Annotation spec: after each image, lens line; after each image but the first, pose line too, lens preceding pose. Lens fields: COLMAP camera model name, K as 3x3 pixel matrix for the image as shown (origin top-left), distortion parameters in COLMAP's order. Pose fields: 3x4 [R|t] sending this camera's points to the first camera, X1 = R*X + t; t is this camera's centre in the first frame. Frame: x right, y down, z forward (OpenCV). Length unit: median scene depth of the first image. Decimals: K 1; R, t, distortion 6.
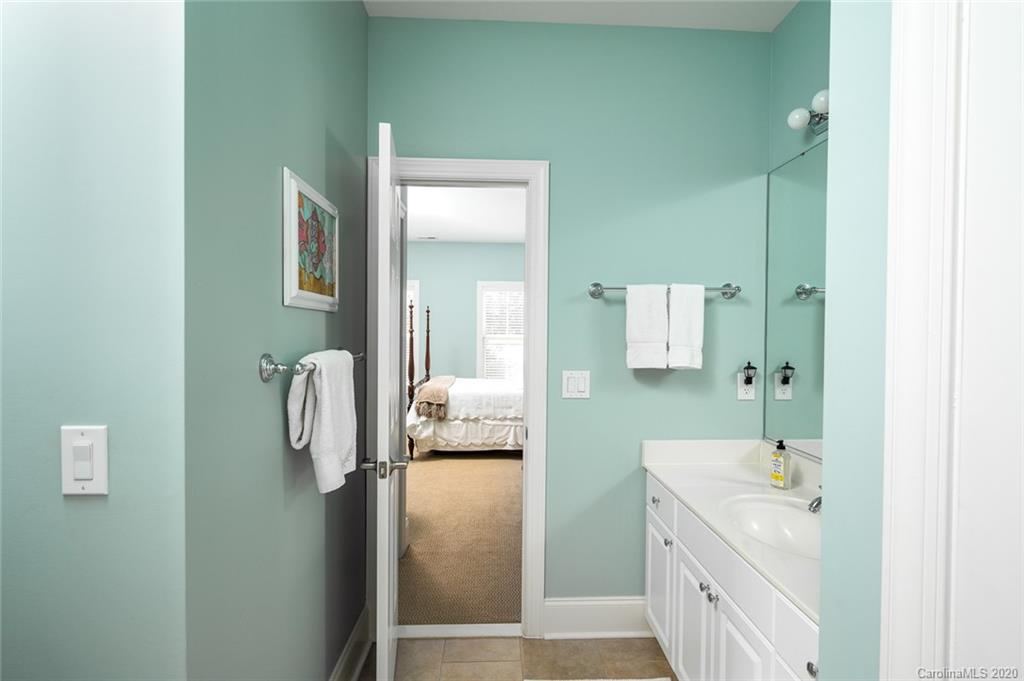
lens RADIAL K [[510.8, 0, 513.8], [0, 510.8, 341.7], [0, 0, 1]] dist [-0.006156, -0.000941]
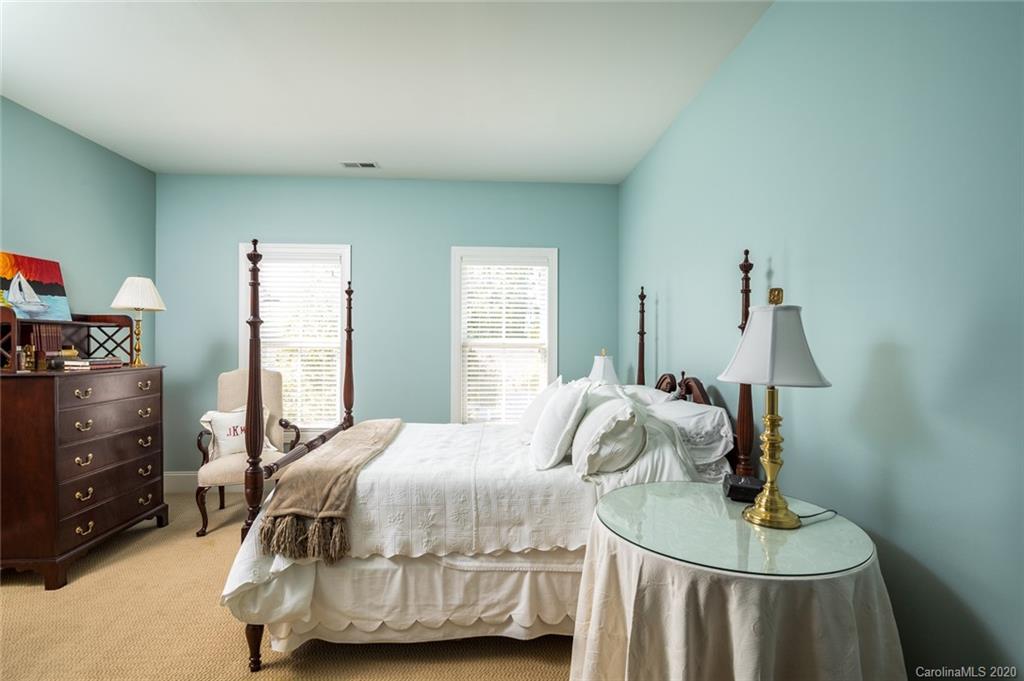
lens RADIAL K [[492.3, 0, 507.9], [0, 492.3, 344.0], [0, 0, 1]] dist [0.000173, 0.000282]
pose [[0.999953, -0.006005, 0.007550, -0.017847], [0.006124, 0.999856, -0.015848, 0.002063], [-0.007454, 0.015893, 0.999846, 0.635216]]
